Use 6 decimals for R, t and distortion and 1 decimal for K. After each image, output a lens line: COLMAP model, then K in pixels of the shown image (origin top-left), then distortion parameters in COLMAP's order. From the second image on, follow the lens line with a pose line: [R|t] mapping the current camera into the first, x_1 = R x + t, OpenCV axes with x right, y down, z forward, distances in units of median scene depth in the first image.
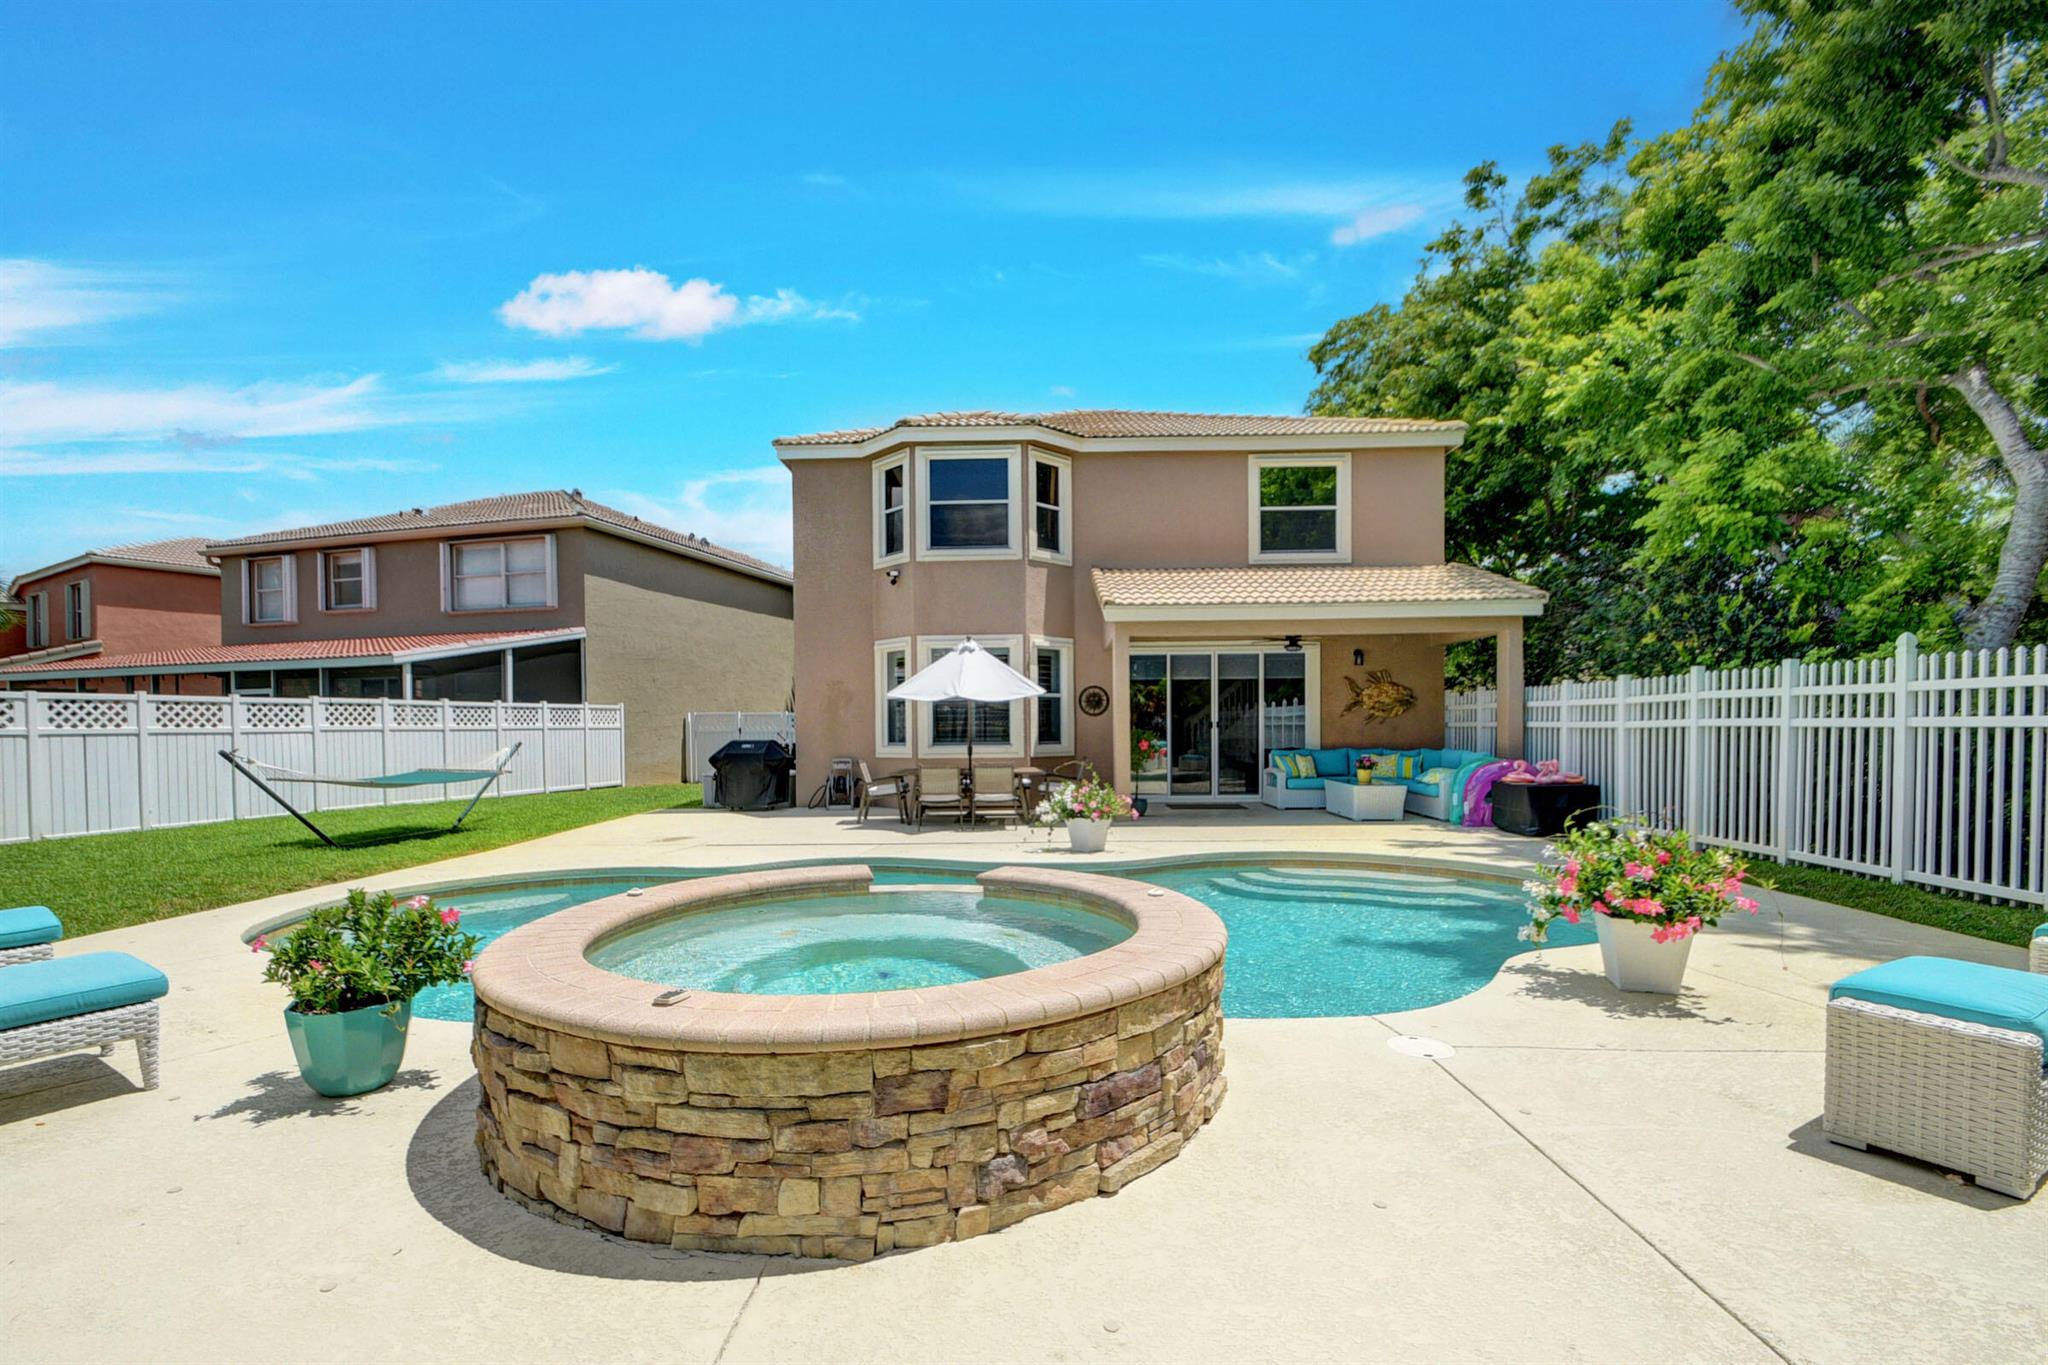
lens RADIAL K [[908.9, 0, 1016.3], [0, 908.9, 736.4], [0, 0, 1]] dist [0.000303, -0.000481]
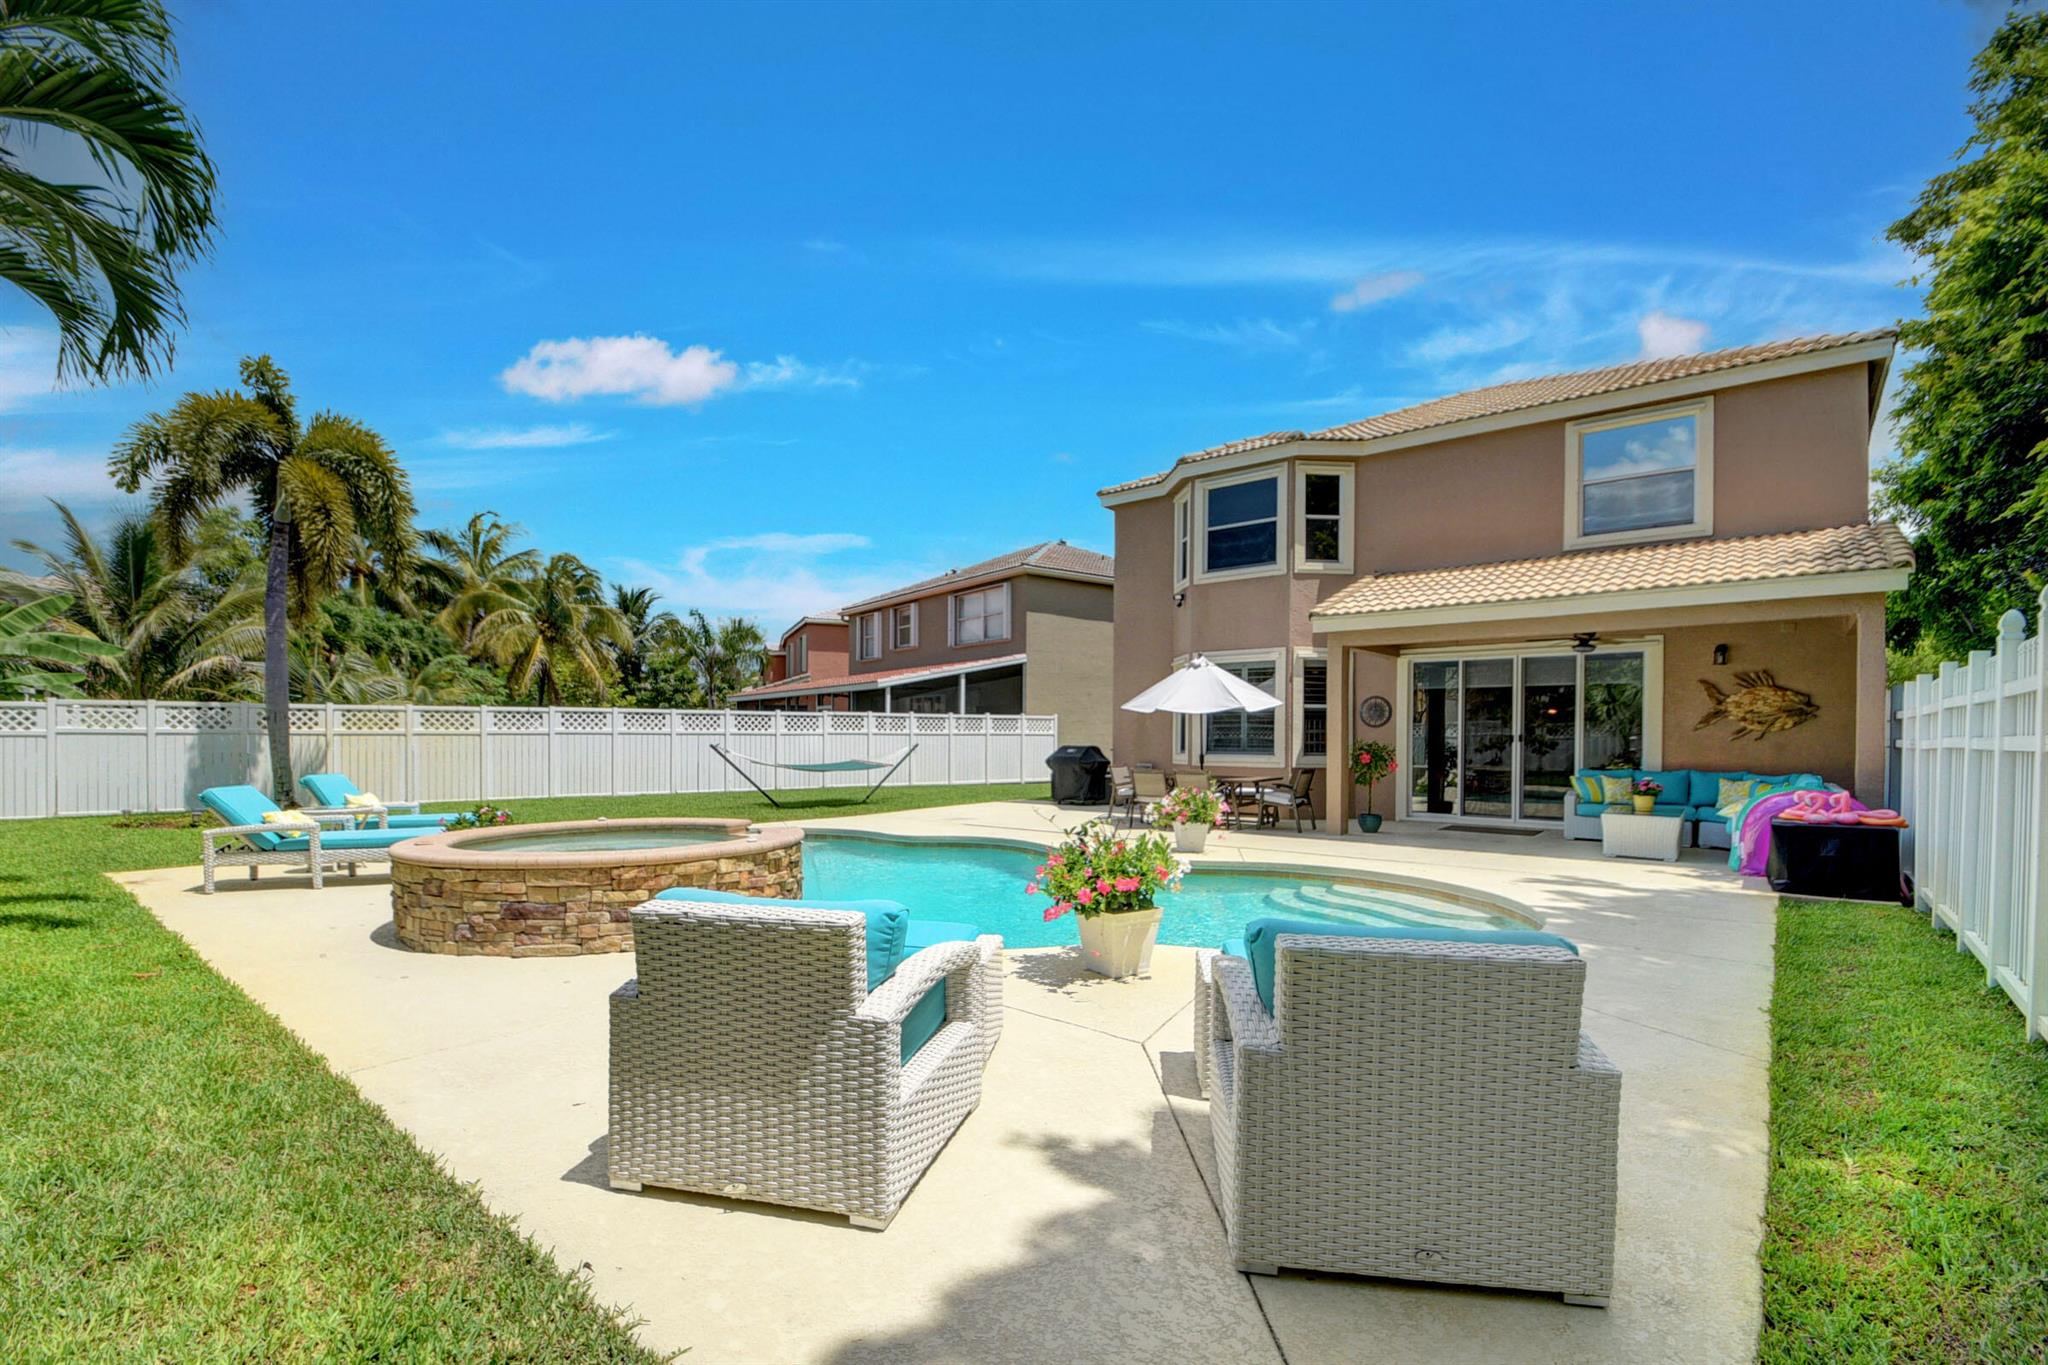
lens RADIAL K [[914.6, 0, 1017.0], [0, 914.6, 730.2], [0, 0, 1]] dist [0.011622, -0.000147]
pose [[0.785773, 0.008409, -0.618458, 0.397099], [-0.018494, 0.999780, -0.009903, -0.003256], [0.618238, 0.019219, 0.785756, 0.007885]]
